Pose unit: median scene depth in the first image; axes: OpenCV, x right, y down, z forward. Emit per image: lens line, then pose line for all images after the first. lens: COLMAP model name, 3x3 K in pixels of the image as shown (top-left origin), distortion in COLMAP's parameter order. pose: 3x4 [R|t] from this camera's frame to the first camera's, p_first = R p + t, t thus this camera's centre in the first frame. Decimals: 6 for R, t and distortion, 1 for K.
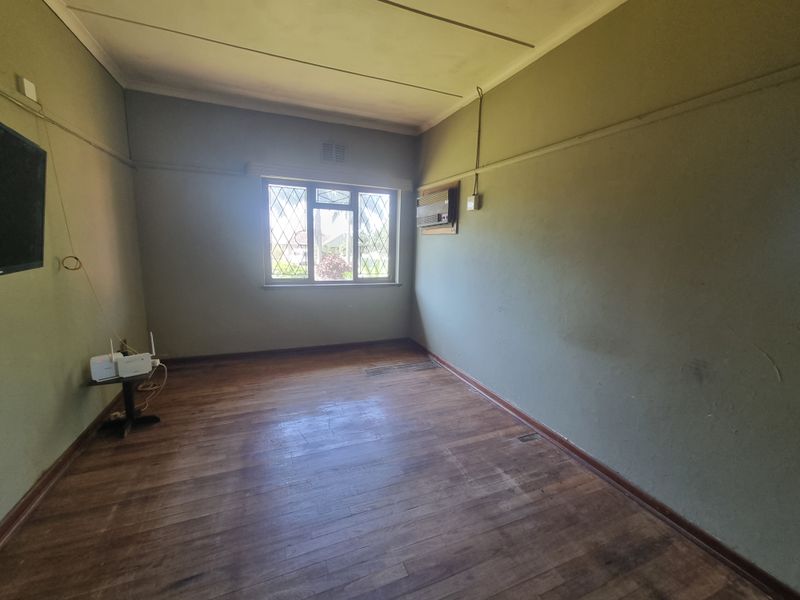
lens RADIAL K [[333.9, 0, 400.0], [0, 333.9, 300.0], [0, 0, 1]] dist [-0.000234, -0.000068]
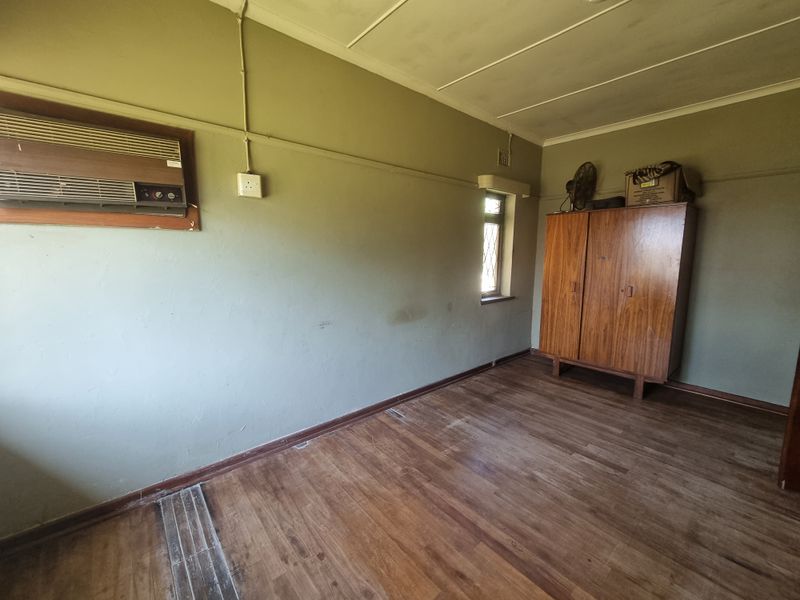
lens RADIAL K [[333.9, 0, 400.0], [0, 333.9, 300.0], [0, 0, 1]] dist [-0.000234, -0.000068]
pose [[-0.325157, -0.166578, 0.930873, -0.819346], [0.142903, 0.964404, 0.222494, -0.295092], [-0.934800, 0.205371, -0.289778, 1.572647]]
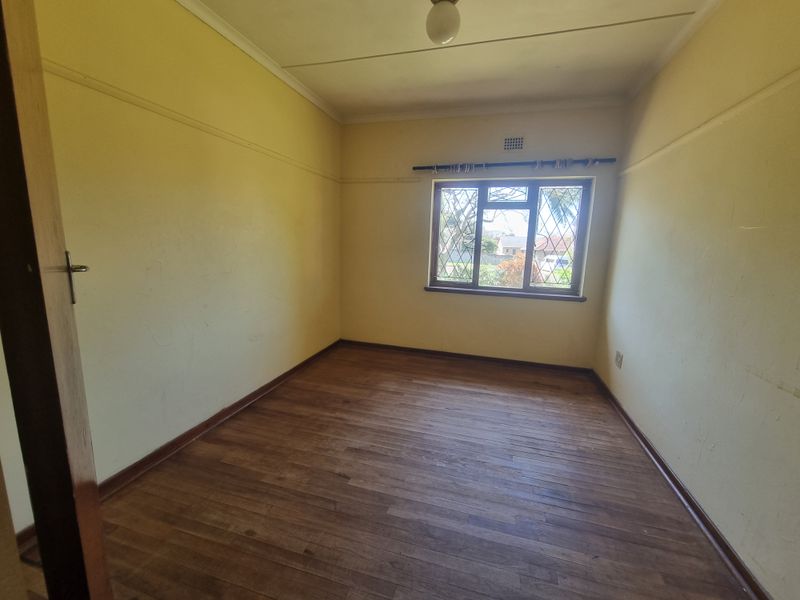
lens RADIAL K [[333.9, 0, 400.0], [0, 333.9, 300.0], [0, 0, 1]] dist [-0.000234, -0.000068]
pose [[0.791033, 0.100299, -0.603495, 0.131616], [-0.100791, 0.994355, 0.033147, -0.026255], [0.603413, 0.034606, 0.796677, 0.111416]]
